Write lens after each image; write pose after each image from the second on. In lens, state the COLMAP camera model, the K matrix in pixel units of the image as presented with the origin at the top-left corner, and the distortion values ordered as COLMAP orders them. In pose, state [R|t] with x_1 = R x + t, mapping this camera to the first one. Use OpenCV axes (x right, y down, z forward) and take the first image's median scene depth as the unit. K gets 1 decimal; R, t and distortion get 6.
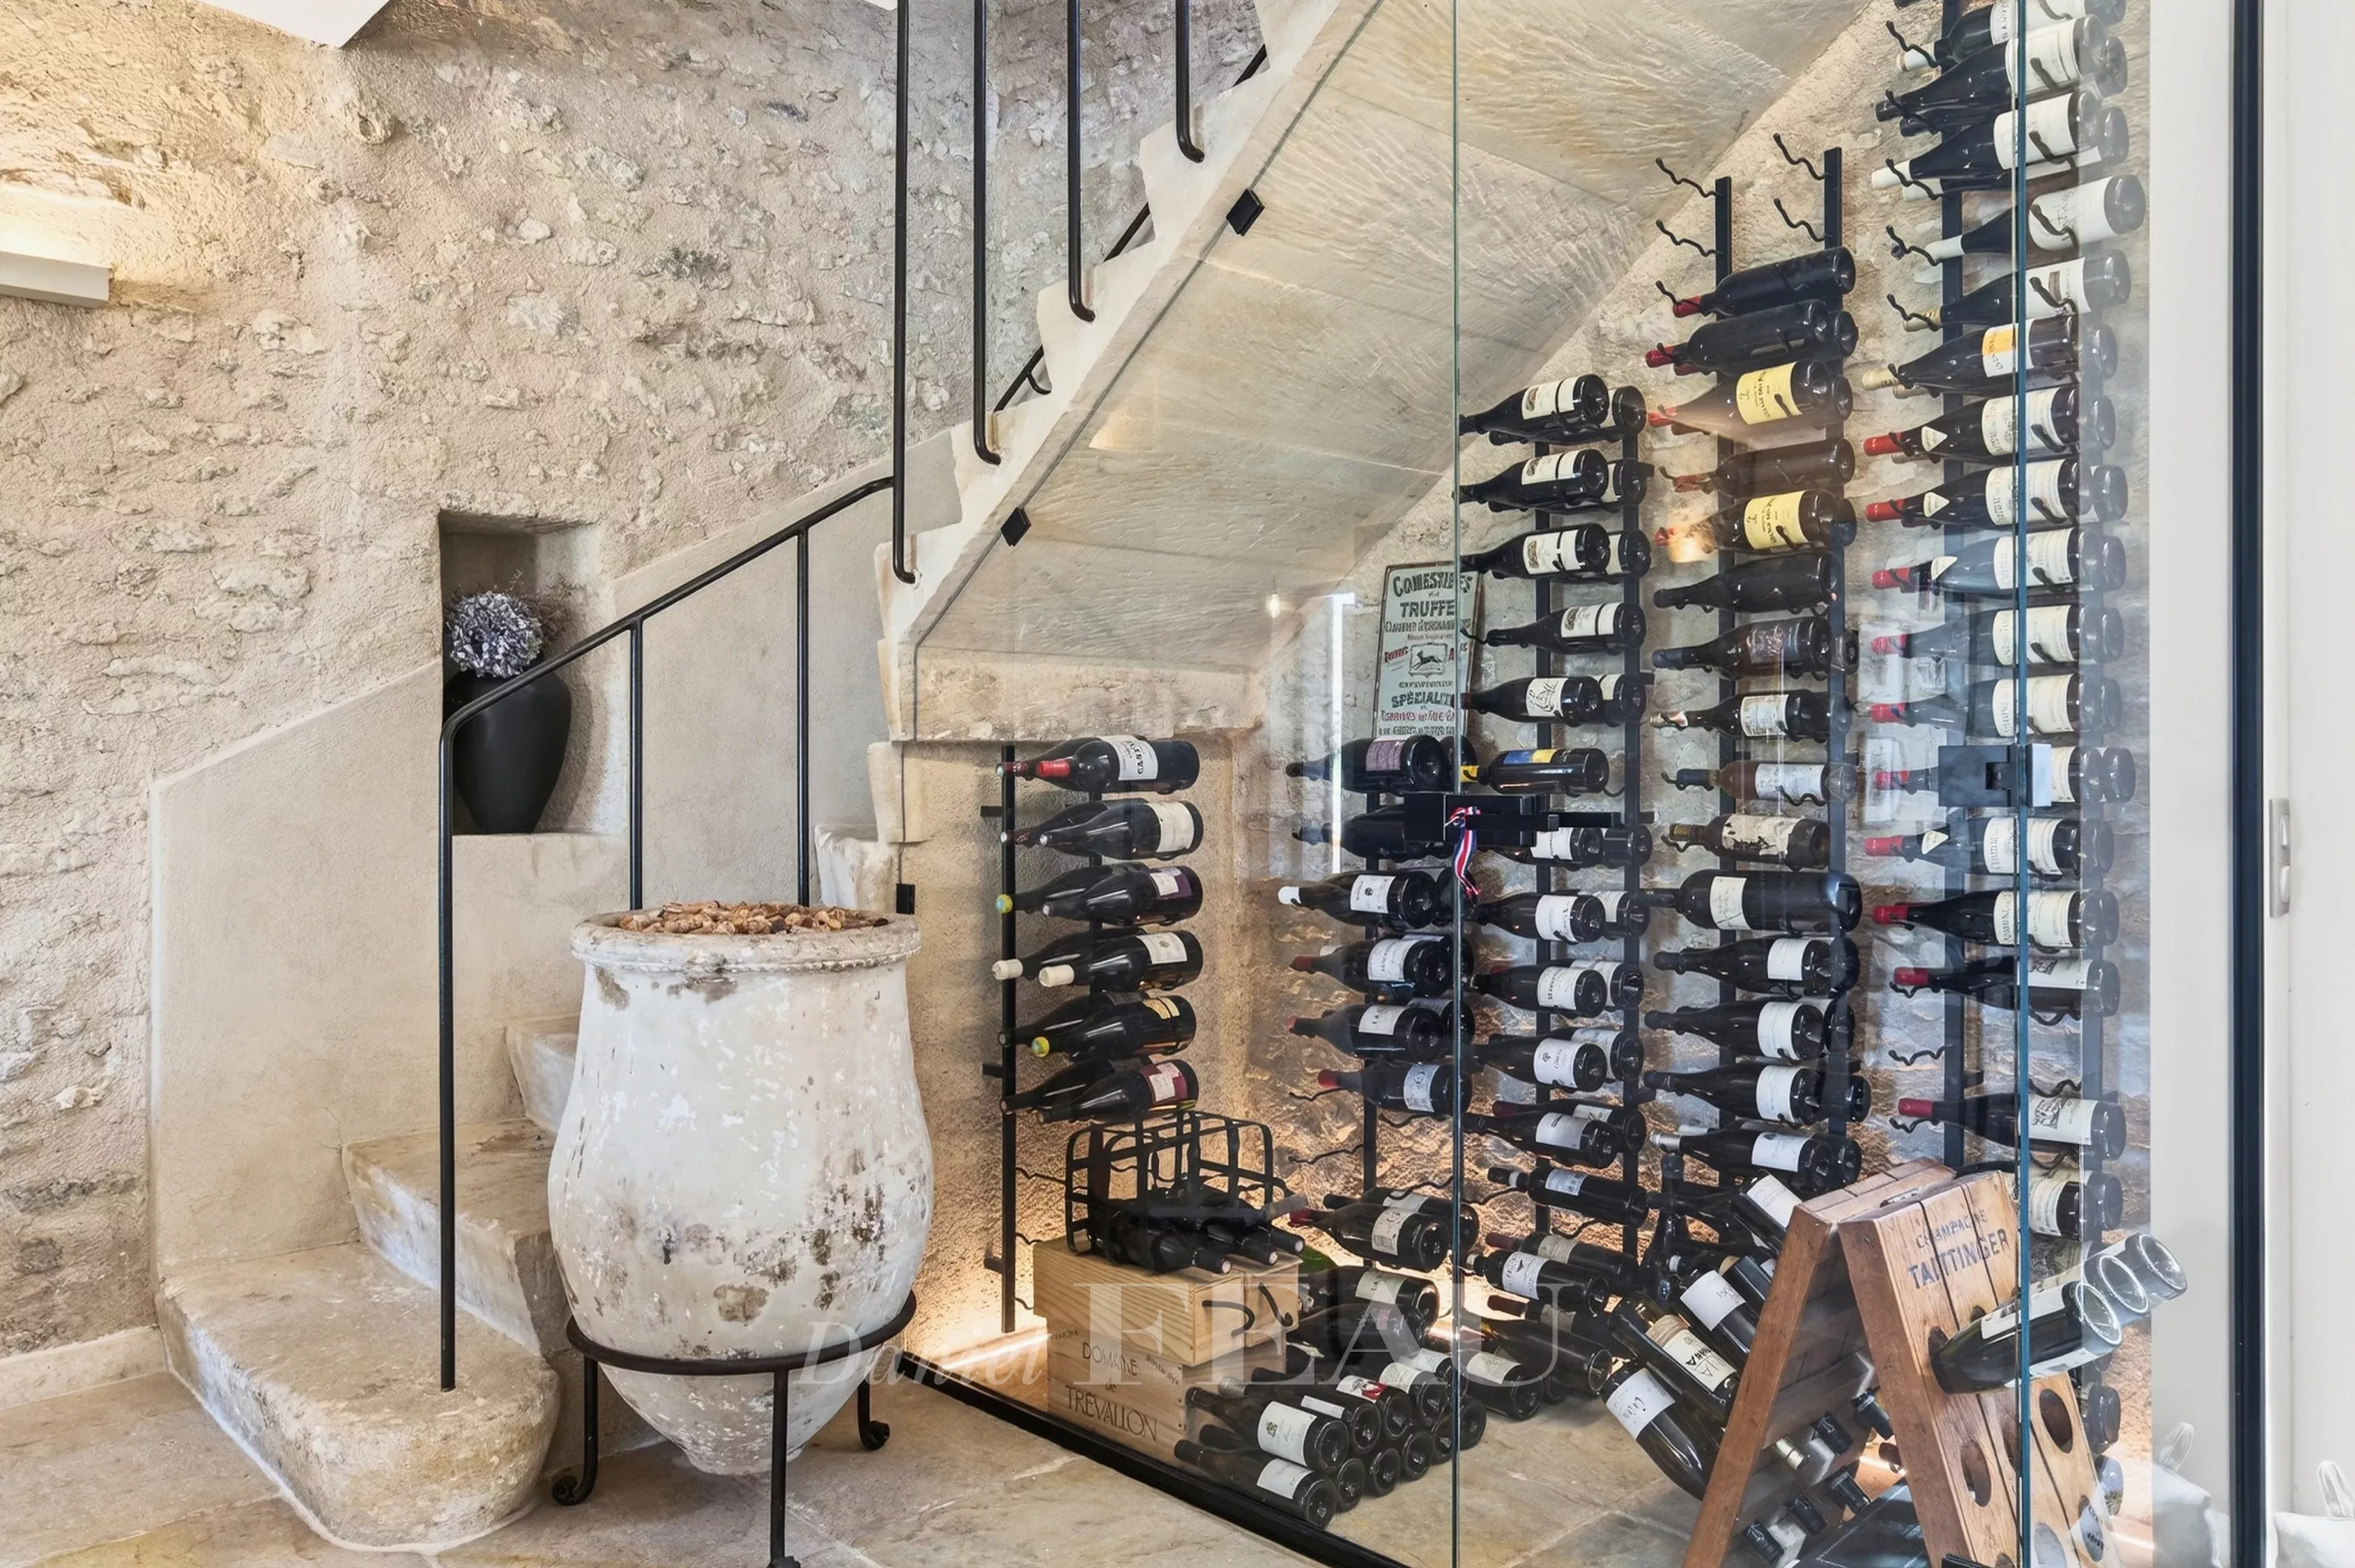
lens RADIAL K [[1669.5, 0, 1182.3], [0, 1669.5, 772.6], [0, 0, 1]] dist [-0.024852, 0.005036]
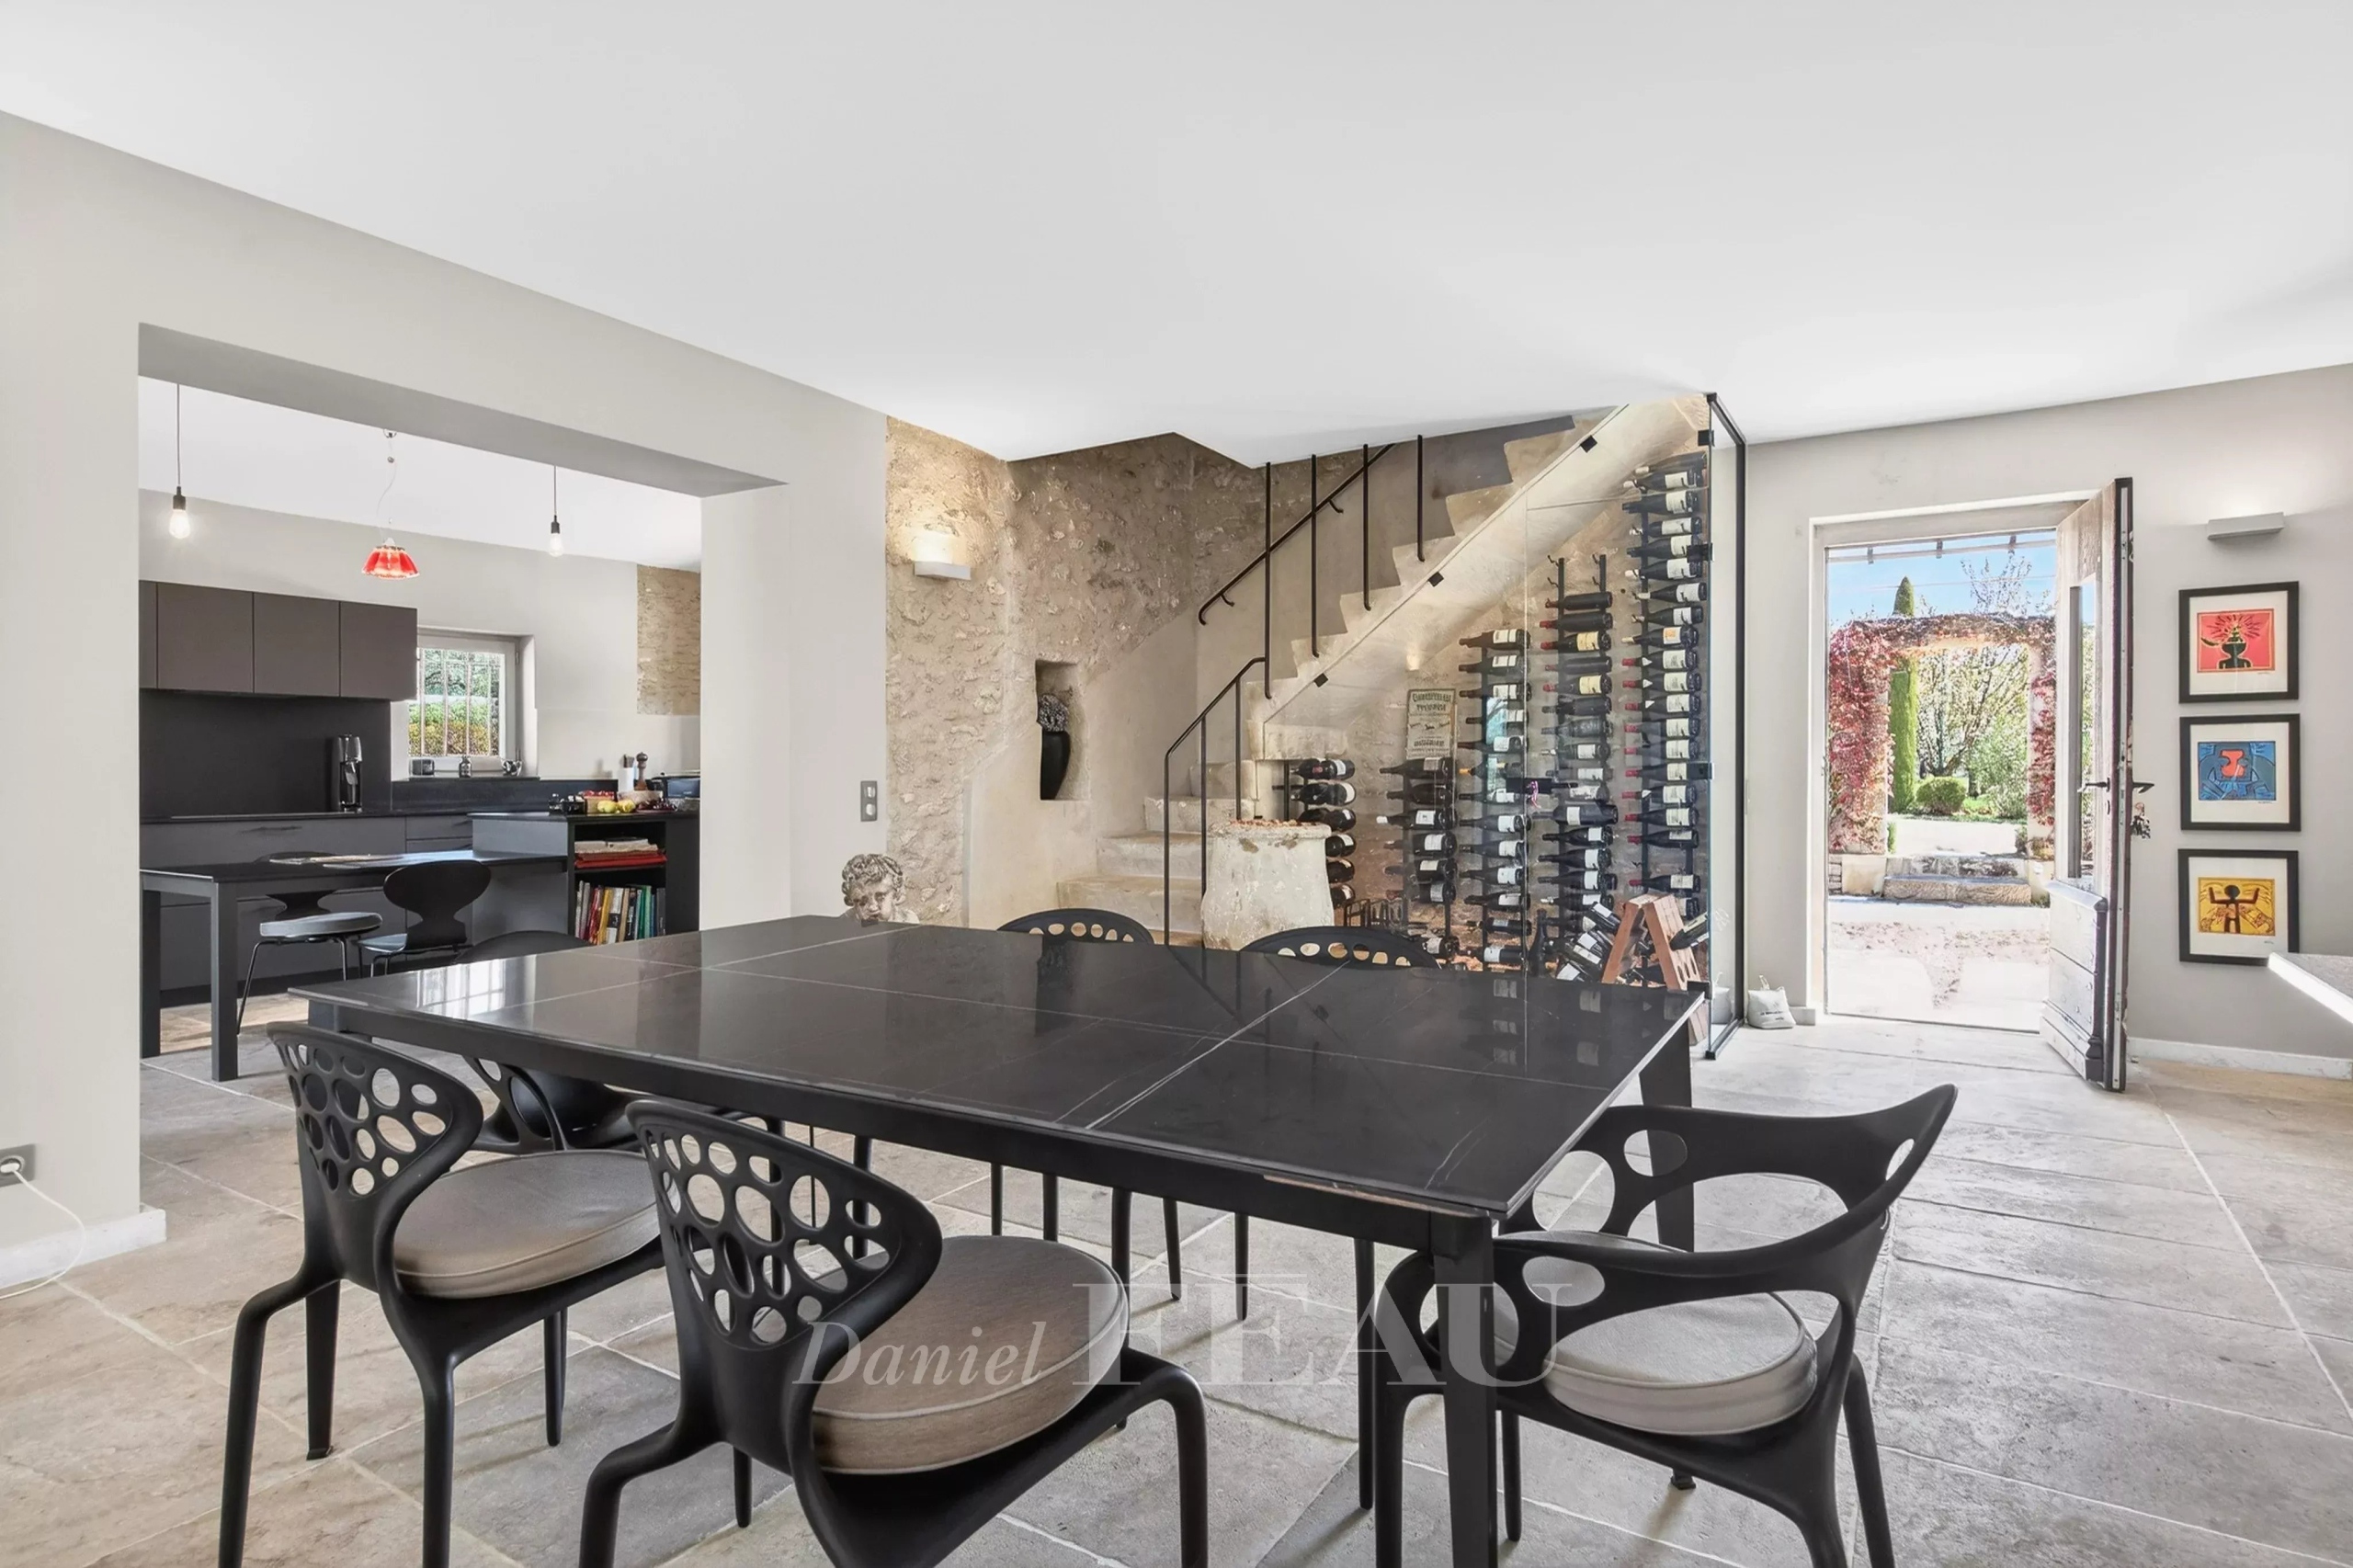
lens RADIAL K [[1203.6, 0, 1184.8], [0, 1203.6, 786.5], [0, 0, 1]] dist [0.016601, -0.000342]
pose [[0.970208, -0.005767, 0.242207, -0.757276], [0.003064, 0.999929, 0.011536, 0.000327], [-0.242256, -0.010450, 0.970156, -0.794137]]
